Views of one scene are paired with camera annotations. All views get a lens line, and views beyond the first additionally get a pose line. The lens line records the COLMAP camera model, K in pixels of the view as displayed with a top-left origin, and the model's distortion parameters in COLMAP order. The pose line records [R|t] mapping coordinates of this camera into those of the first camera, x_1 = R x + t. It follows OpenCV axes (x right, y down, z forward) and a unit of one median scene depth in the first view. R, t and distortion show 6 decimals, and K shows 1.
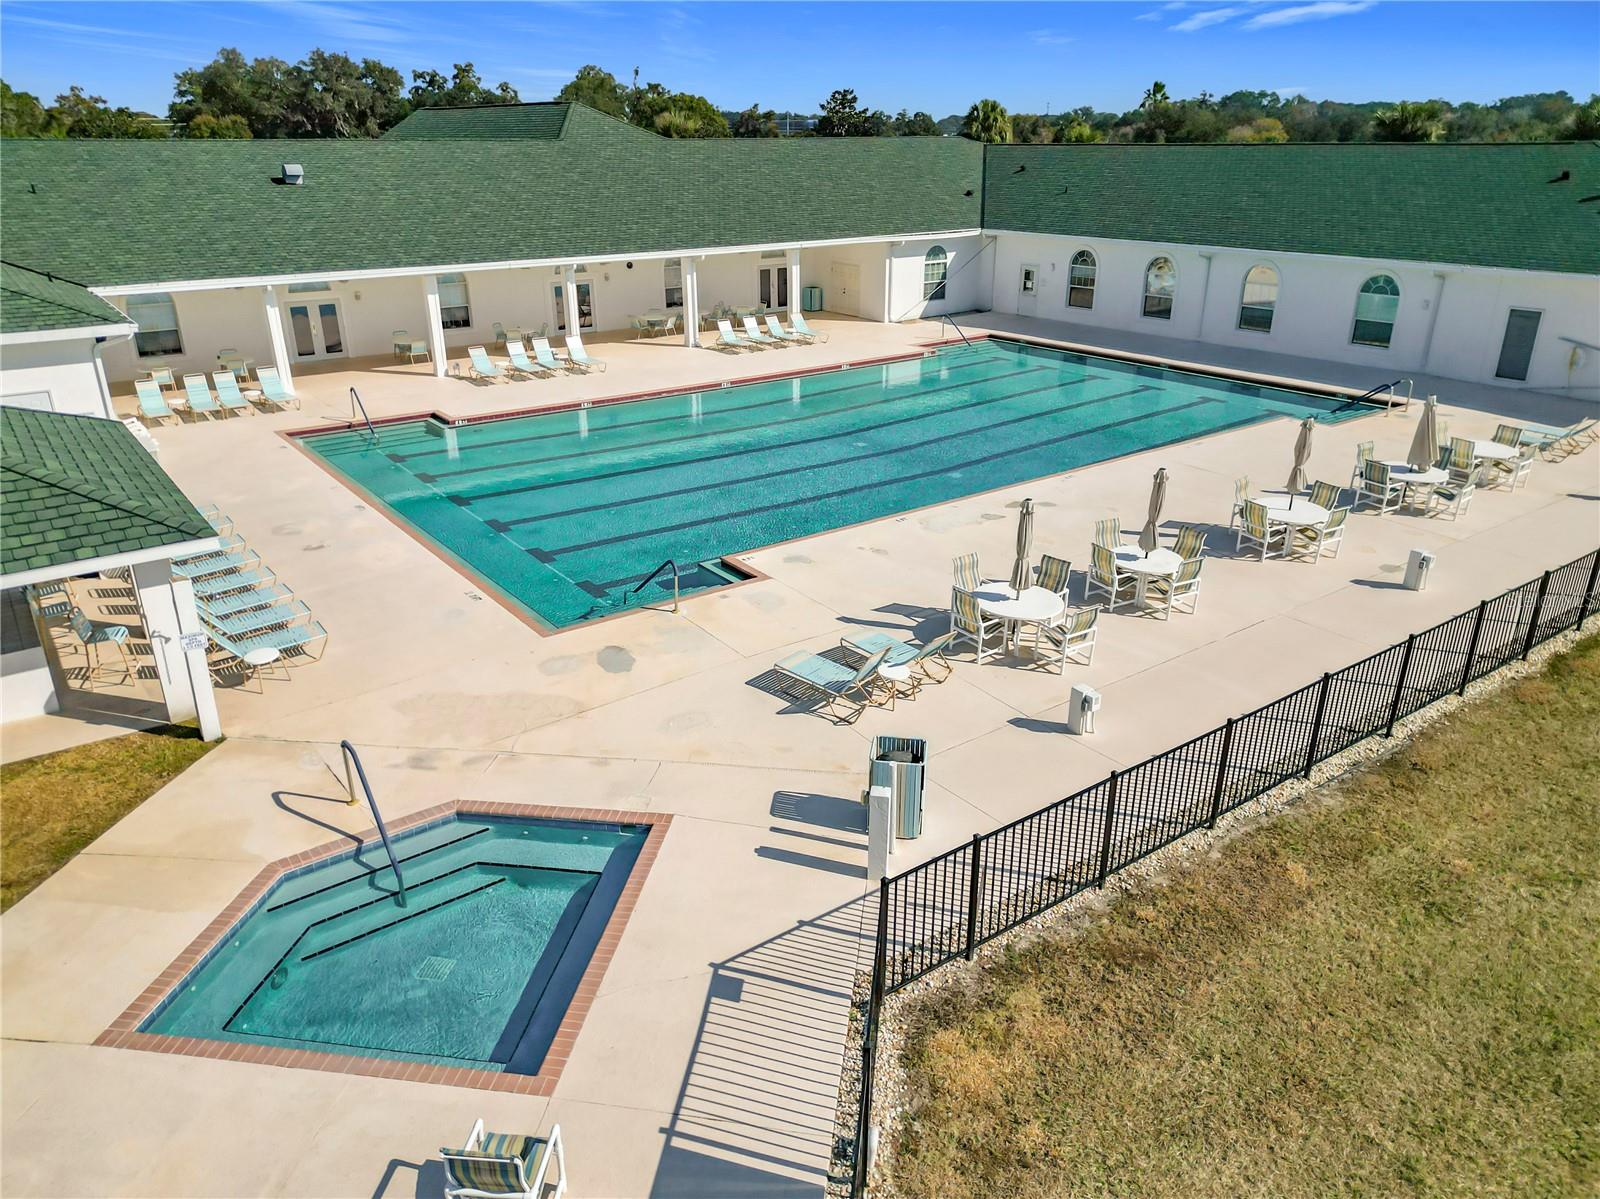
lens RADIAL K [[1131.7, 0, 792.5], [0, 1131.7, 607.6], [0, 0, 1]] dist [0.062815, -0.066768]
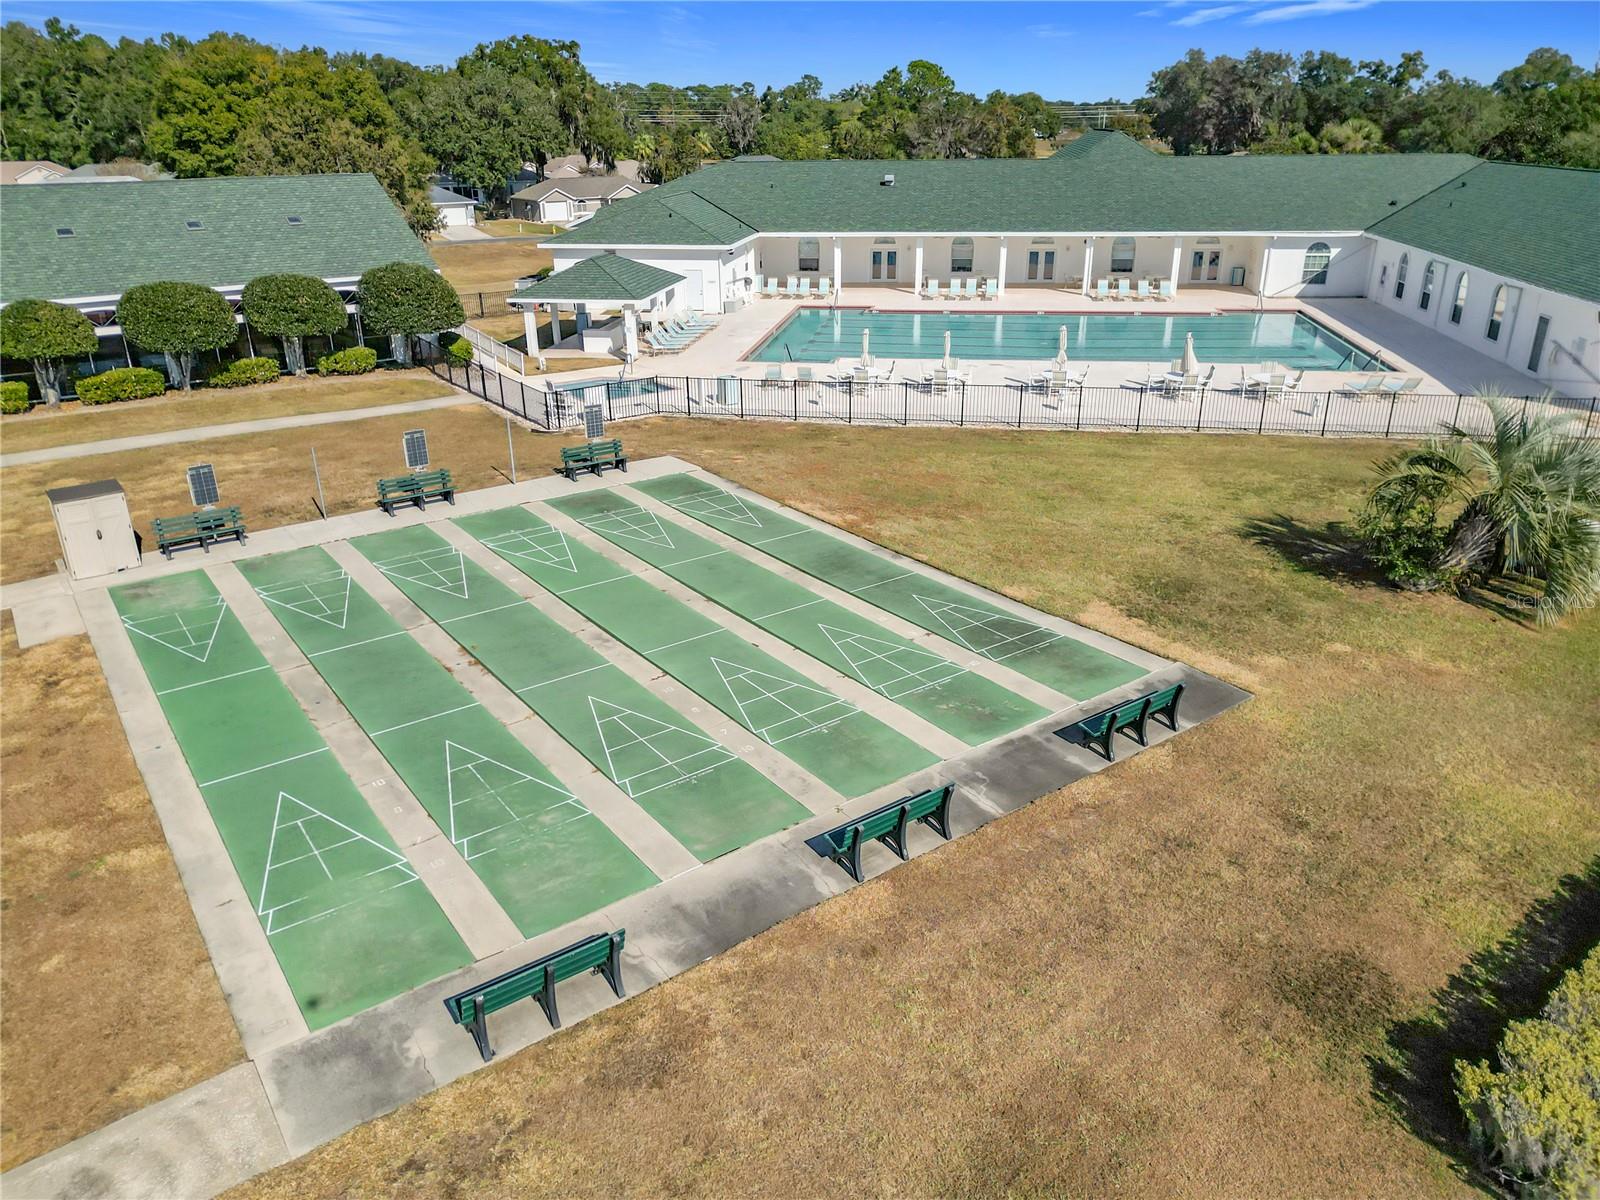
lens RADIAL K [[1131.7, 0, 792.5], [0, 1131.7, 608.1], [0, 0, 1]] dist [0.062815, -0.066768]
pose [[0.698443, 0.278158, -0.659398, 0.672621], [-0.267490, 0.956063, 0.119973, 0.083976], [0.663797, 0.092588, 0.742159, -0.325810]]
